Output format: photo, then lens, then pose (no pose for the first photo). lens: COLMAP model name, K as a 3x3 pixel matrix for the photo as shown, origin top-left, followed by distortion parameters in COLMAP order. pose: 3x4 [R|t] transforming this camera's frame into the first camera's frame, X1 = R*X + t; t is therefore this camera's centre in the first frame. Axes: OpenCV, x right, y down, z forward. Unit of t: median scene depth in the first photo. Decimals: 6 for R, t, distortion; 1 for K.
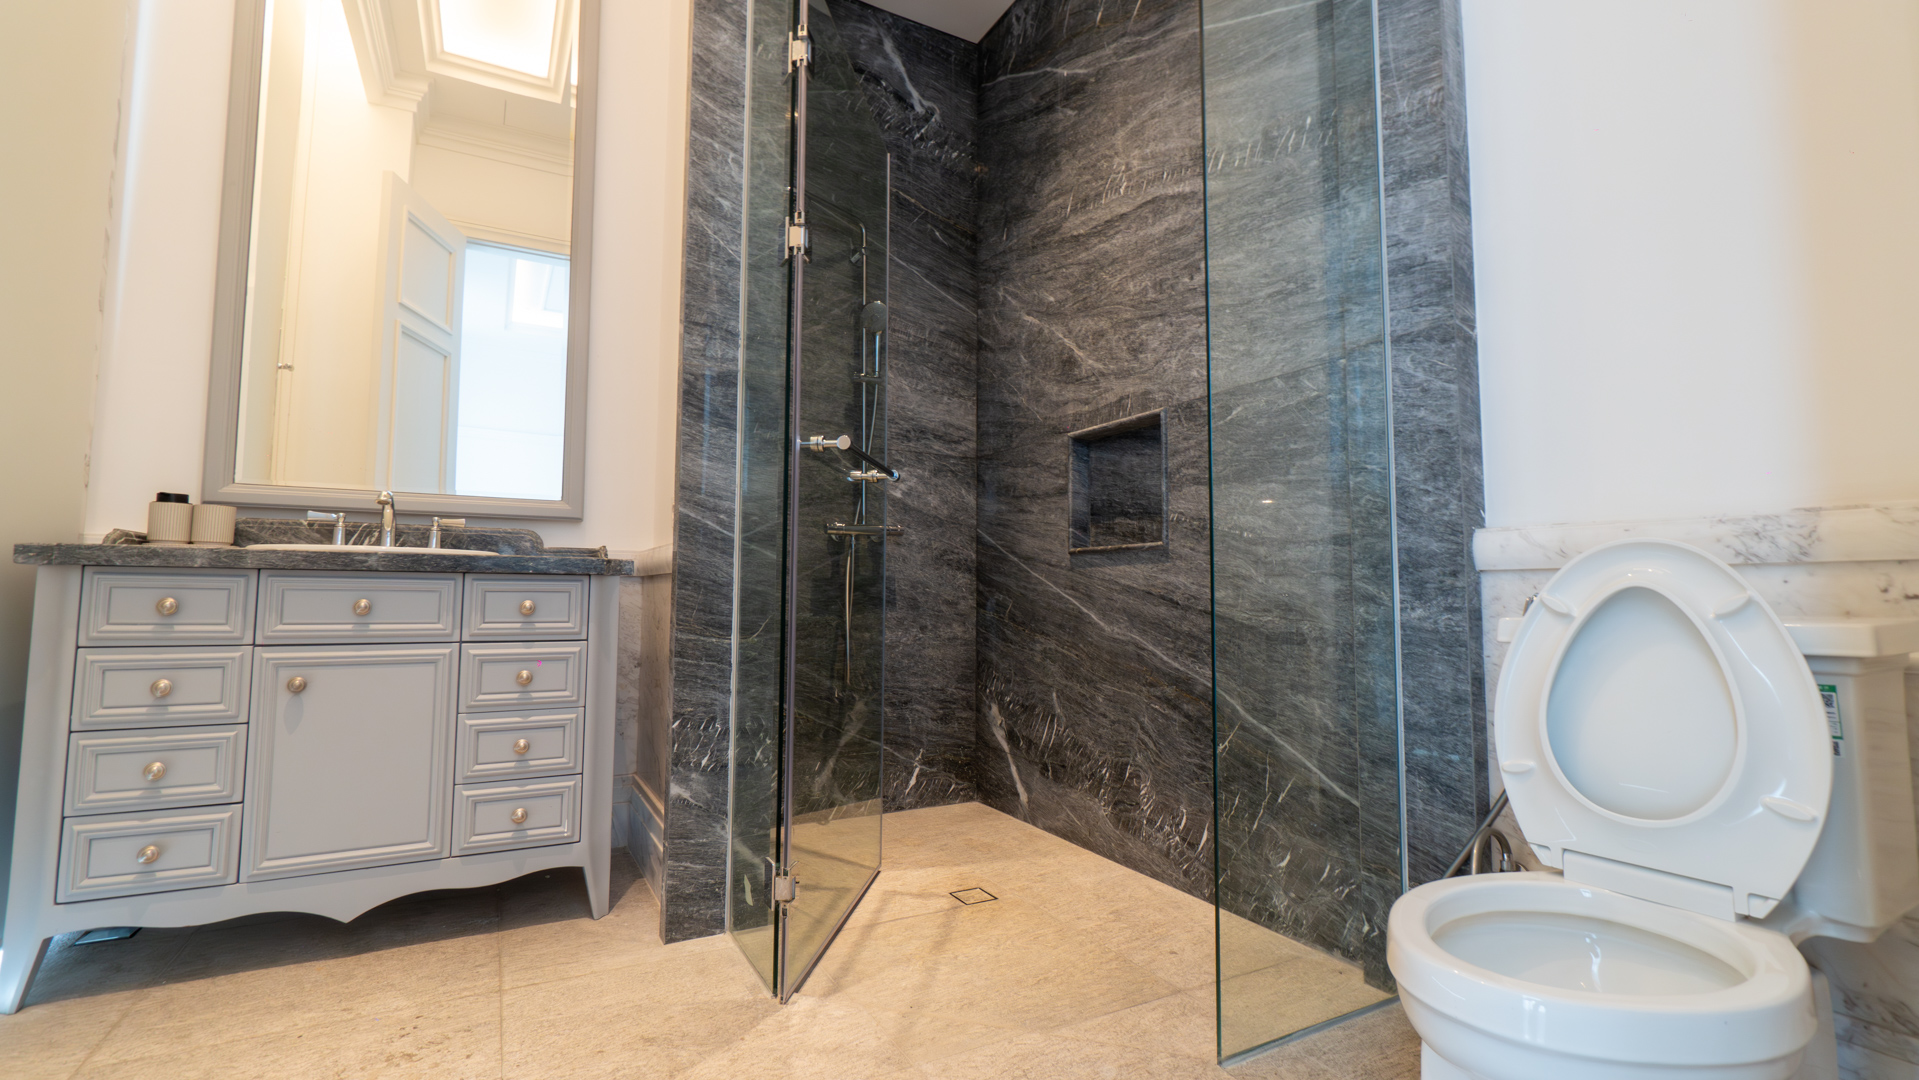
lens RADIAL K [[830.9, 0, 932.1], [0, 830.9, 522.0], [0, 0, 1]] dist [-0.003426, 0.000132]
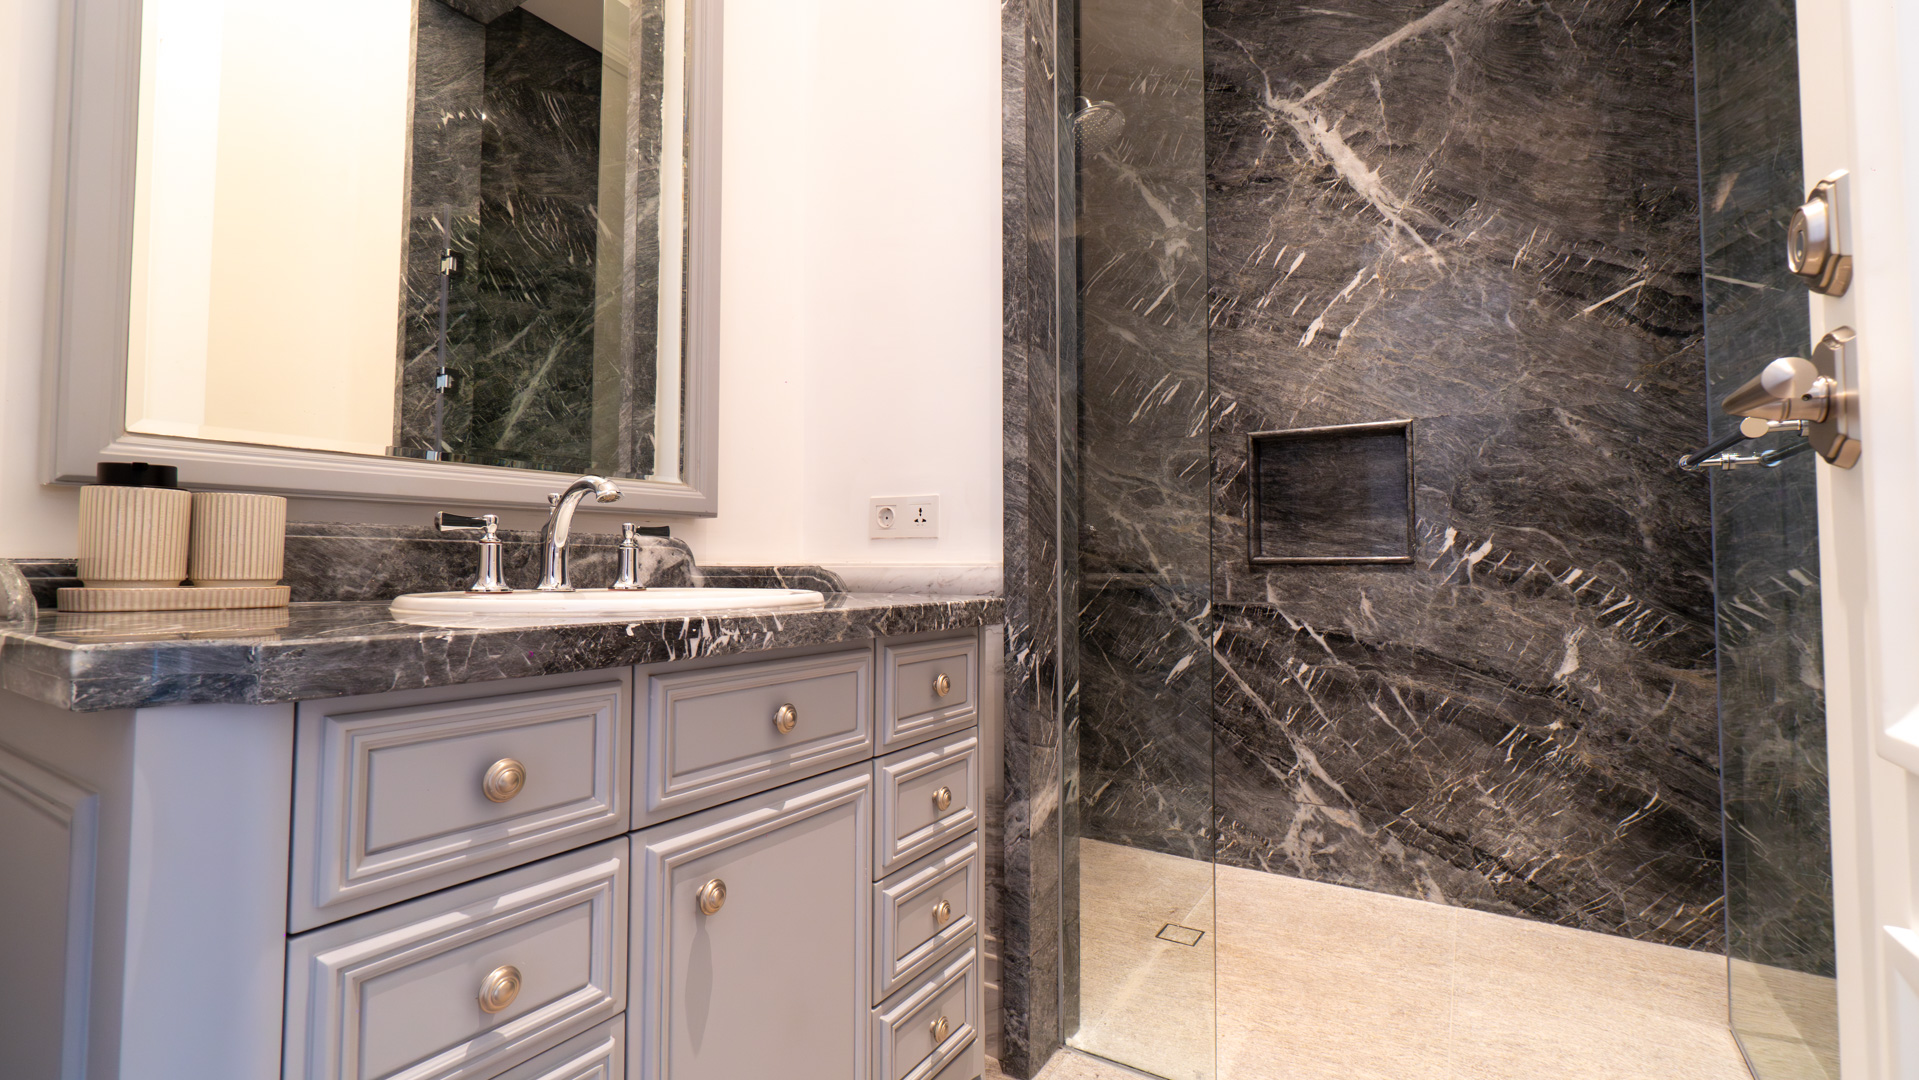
lens RADIAL K [[830.9, 0, 932.1], [0, 830.9, 522.0], [0, 0, 1]] dist [-0.003426, 0.000132]
pose [[0.884599, 0.015024, 0.466110, -0.762432], [-0.031459, 0.999127, 0.027499, -0.028454], [-0.465290, -0.038989, 0.884299, 0.470163]]
